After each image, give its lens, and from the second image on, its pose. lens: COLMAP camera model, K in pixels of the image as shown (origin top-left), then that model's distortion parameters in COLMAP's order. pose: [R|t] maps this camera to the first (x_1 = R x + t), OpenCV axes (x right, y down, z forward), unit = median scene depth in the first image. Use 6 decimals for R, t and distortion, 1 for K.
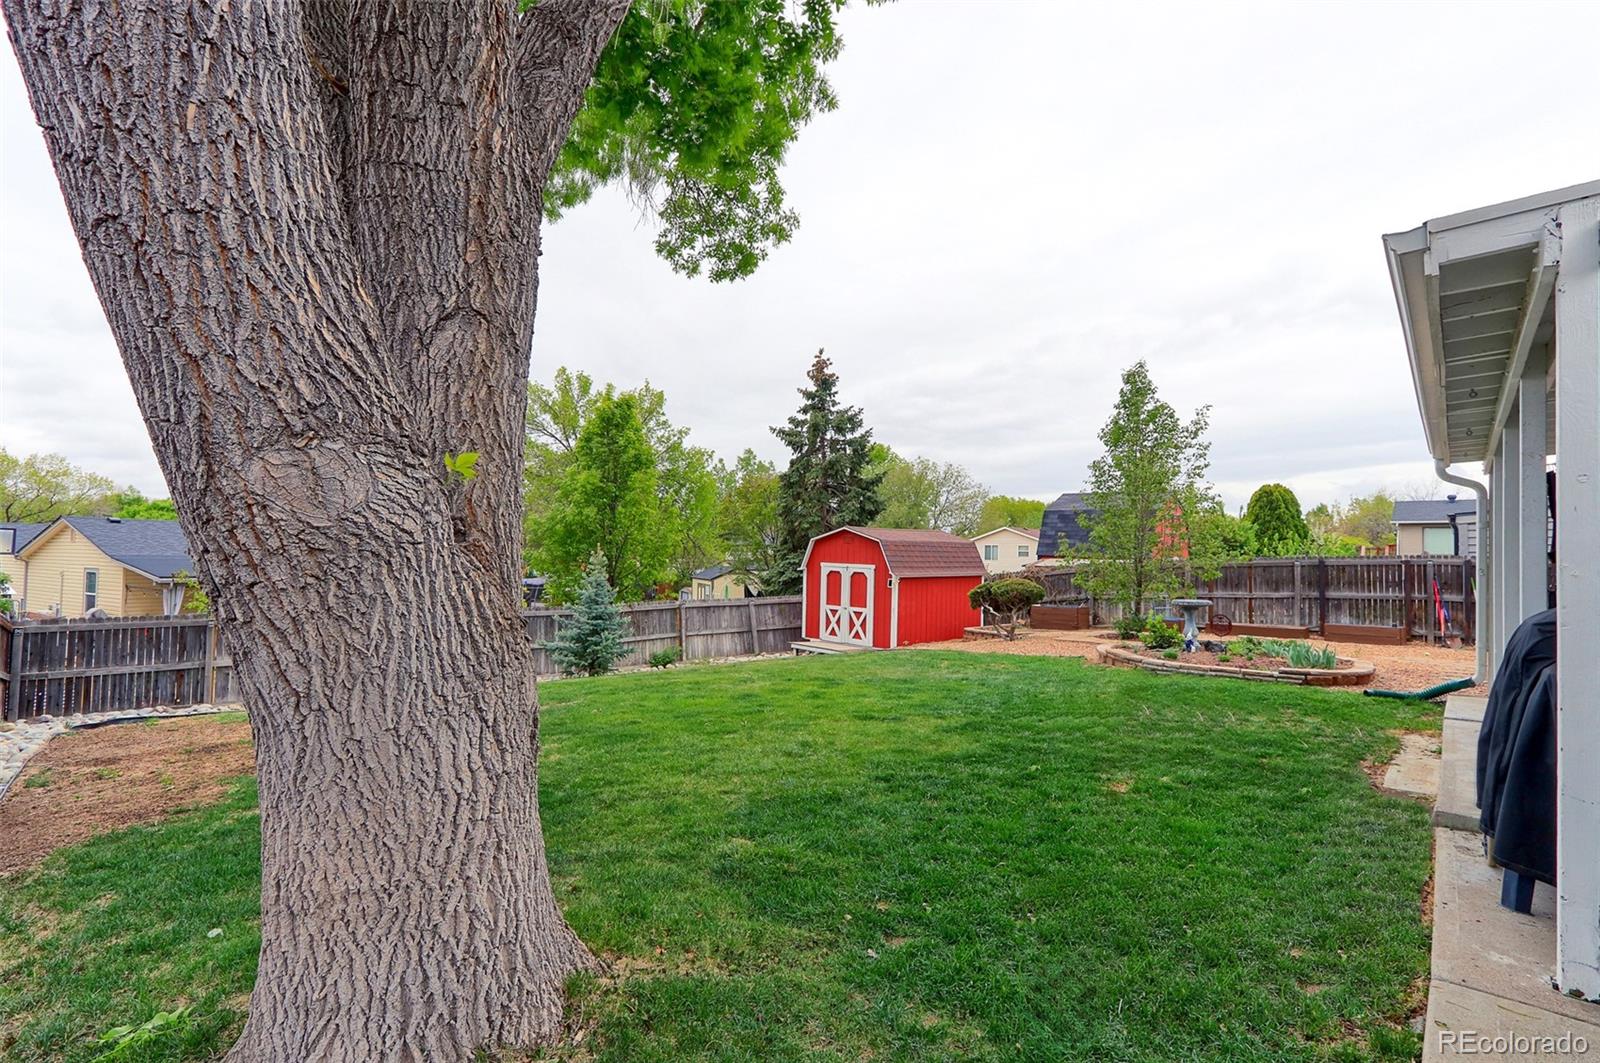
lens RADIAL K [[710.2, 0, 797.3], [0, 710.2, 539.2], [0, 0, 1]] dist [-0.001920, 0.000033]
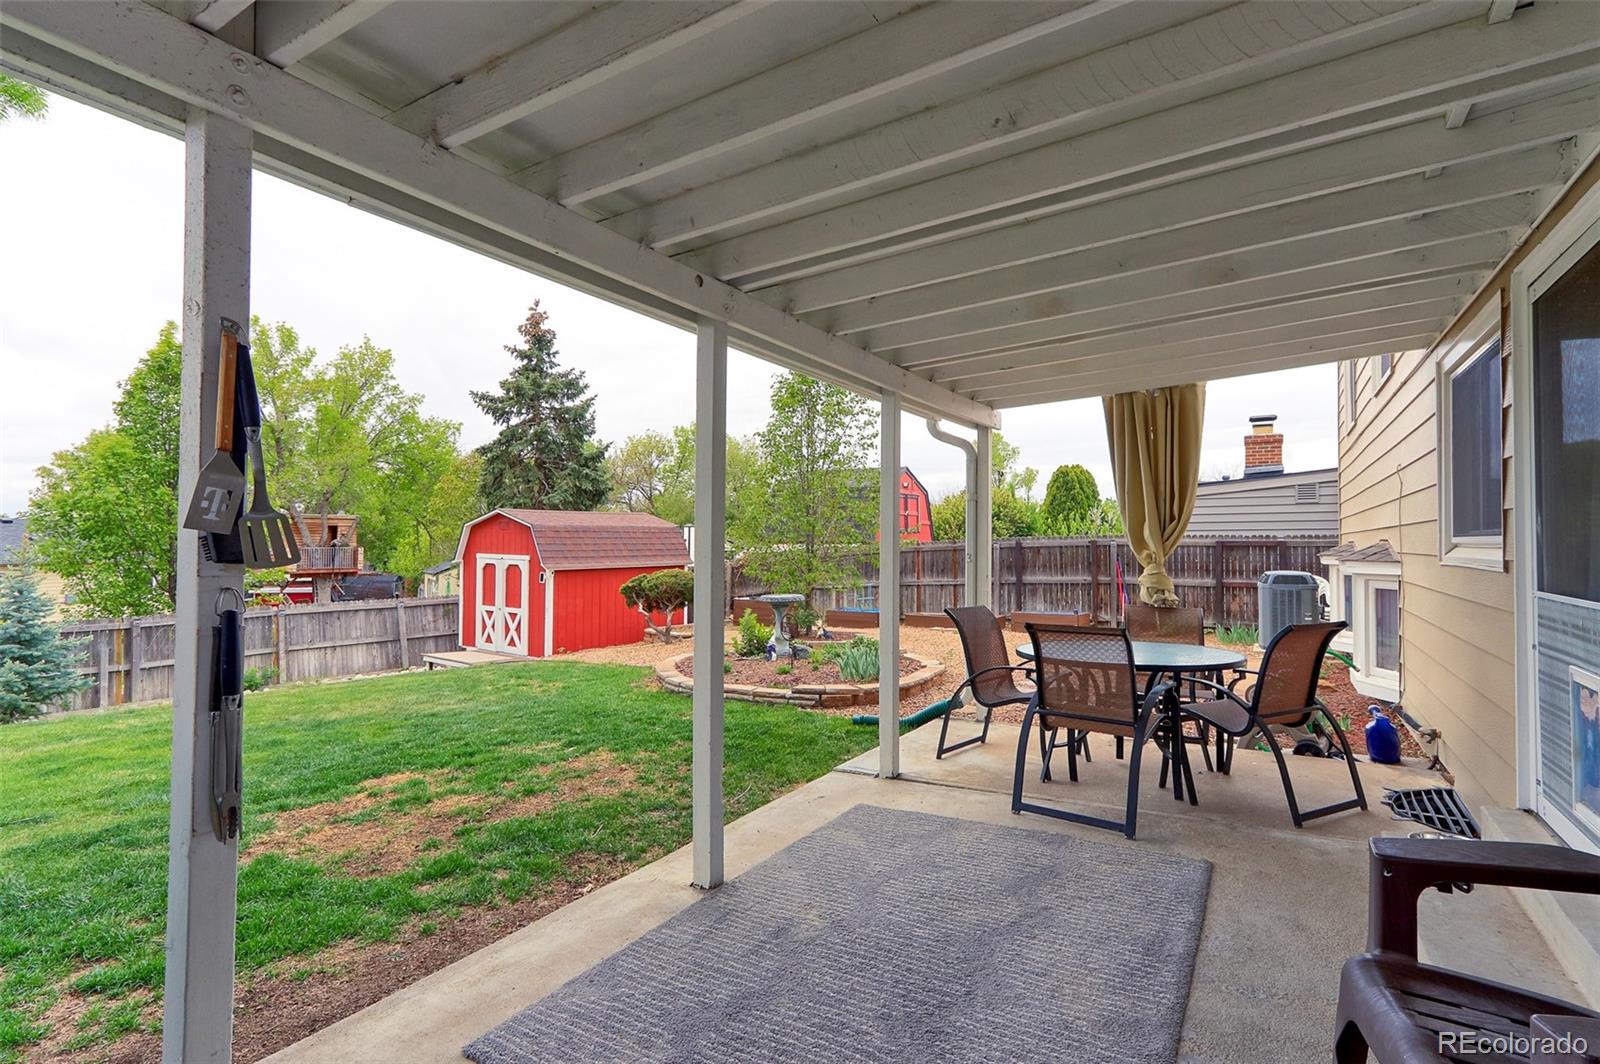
lens RADIAL K [[743.2, 0, 800.0], [0, 743.2, 532.0], [0, 0, 1]] dist [0.003534, 0.000306]
pose [[0.983017, -0.012971, 0.183053, 0.239006], [0.011161, 0.999878, 0.010909, 0.003012], [-0.183173, -0.008681, 0.983042, 0.093090]]
